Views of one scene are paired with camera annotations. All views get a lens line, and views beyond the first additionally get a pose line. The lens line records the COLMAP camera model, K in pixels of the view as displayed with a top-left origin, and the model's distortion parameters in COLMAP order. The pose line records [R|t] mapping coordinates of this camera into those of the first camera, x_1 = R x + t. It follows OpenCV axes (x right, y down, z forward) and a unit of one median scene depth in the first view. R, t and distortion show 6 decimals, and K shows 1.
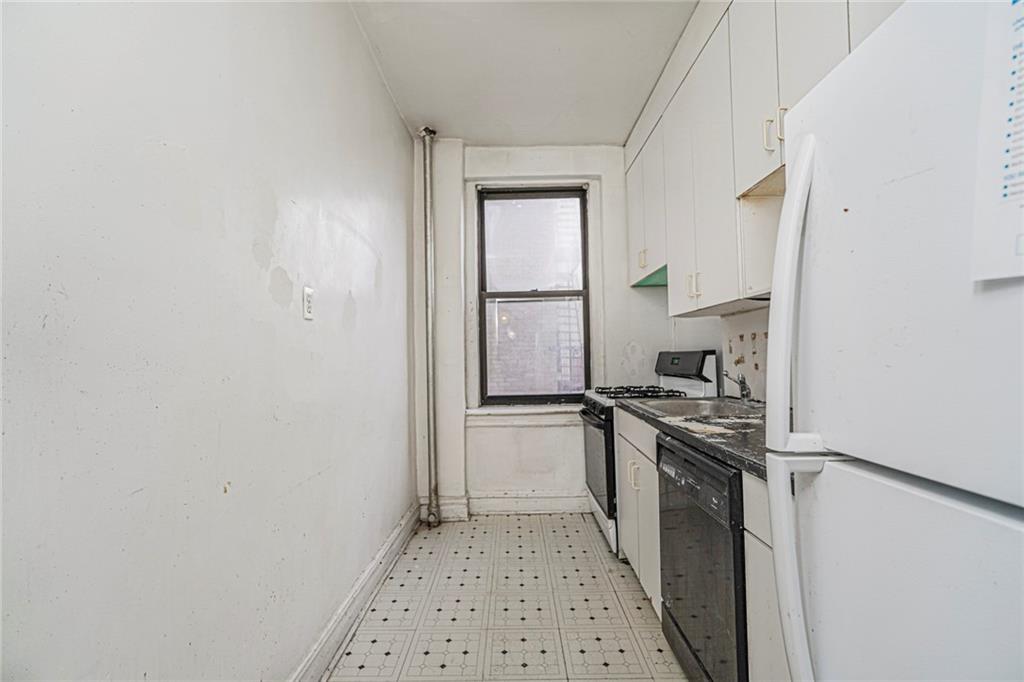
lens RADIAL K [[453.0, 0, 512.0], [0, 453.0, 341.0], [0, 0, 1]] dist [-0.021151, 0.012401]
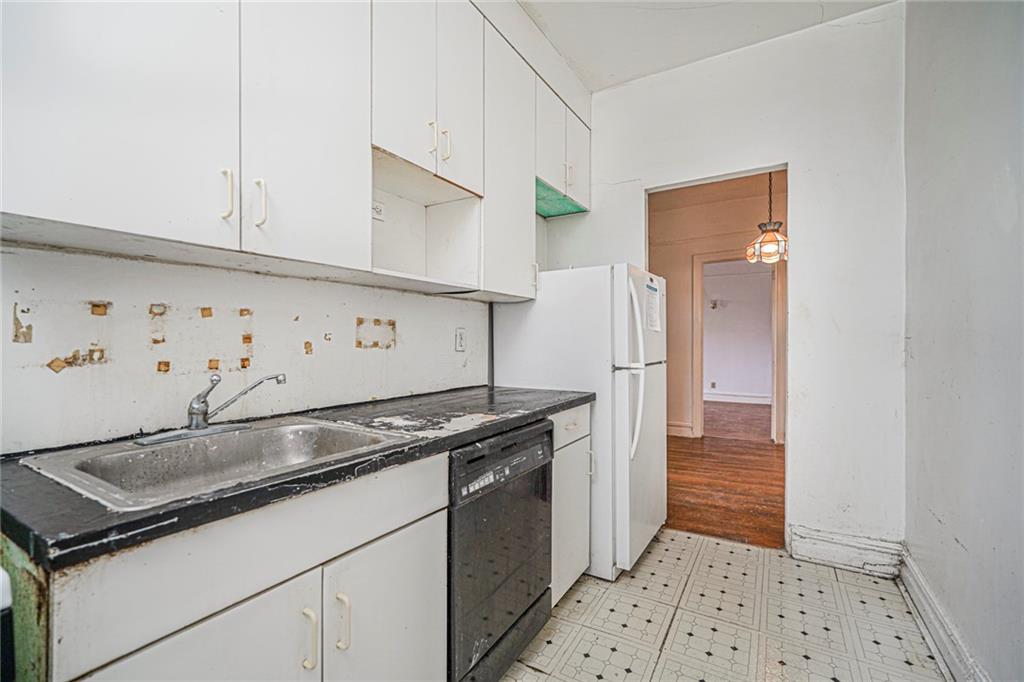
lens RADIAL K [[453.0, 0, 512.0], [0, 453.0, 341.0], [0, 0, 1]] dist [-0.021151, 0.012401]
pose [[-0.861175, 0.016312, 0.508047, -0.060555], [-0.001390, 0.999406, -0.034446, 0.030478], [-0.508307, -0.030370, -0.860640, 0.865914]]
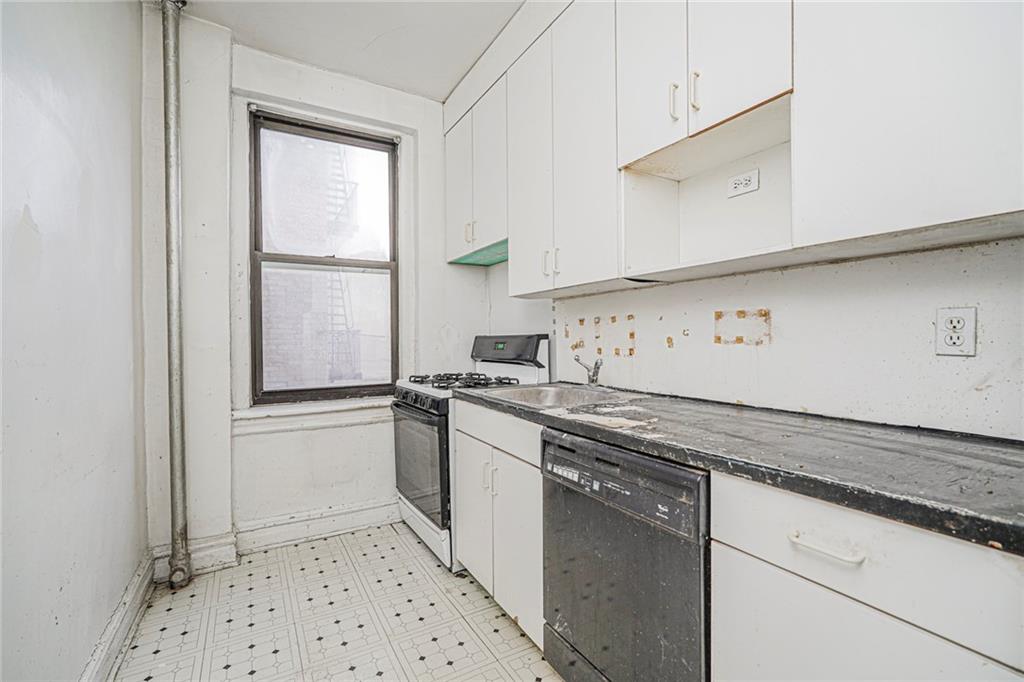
lens RADIAL K [[453.0, 0, 512.0], [0, 453.0, 341.0], [0, 0, 1]] dist [-0.021151, 0.012401]
pose [[0.860478, 0.009698, 0.509396, -0.089341], [-0.024886, 0.999425, 0.023010, 0.011549], [-0.508880, -0.032477, 0.860225, 0.169534]]
